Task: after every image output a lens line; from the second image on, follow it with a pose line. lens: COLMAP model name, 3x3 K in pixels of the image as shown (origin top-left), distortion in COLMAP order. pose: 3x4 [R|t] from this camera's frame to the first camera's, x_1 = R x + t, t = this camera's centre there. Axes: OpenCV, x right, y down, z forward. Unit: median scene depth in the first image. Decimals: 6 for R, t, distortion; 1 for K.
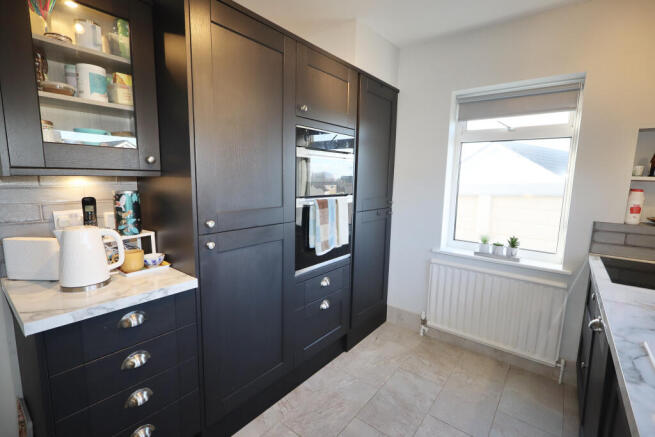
lens RADIAL K [[304.0, 0, 325.8], [0, 304.0, 218.5], [0, 0, 1]] dist [0.000074, 0.000209]
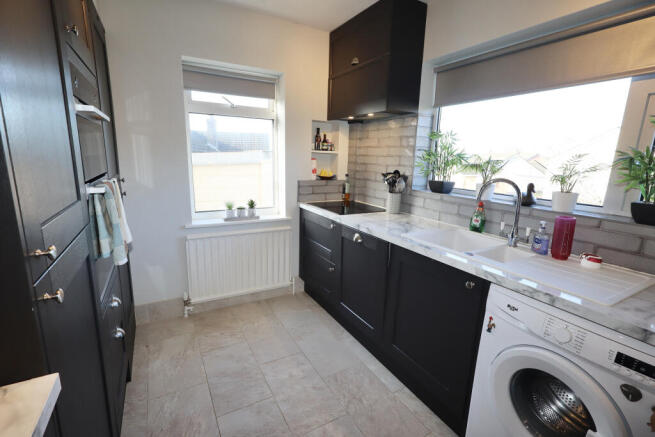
lens RADIAL K [[304.0, 0, 325.8], [0, 304.0, 218.5], [0, 0, 1]] dist [0.000074, 0.000209]
pose [[0.382326, -0.198244, 0.902511, -0.375603], [0.107197, 0.979635, 0.169774, -0.039220], [-0.917788, 0.031837, 0.395792, 0.250461]]
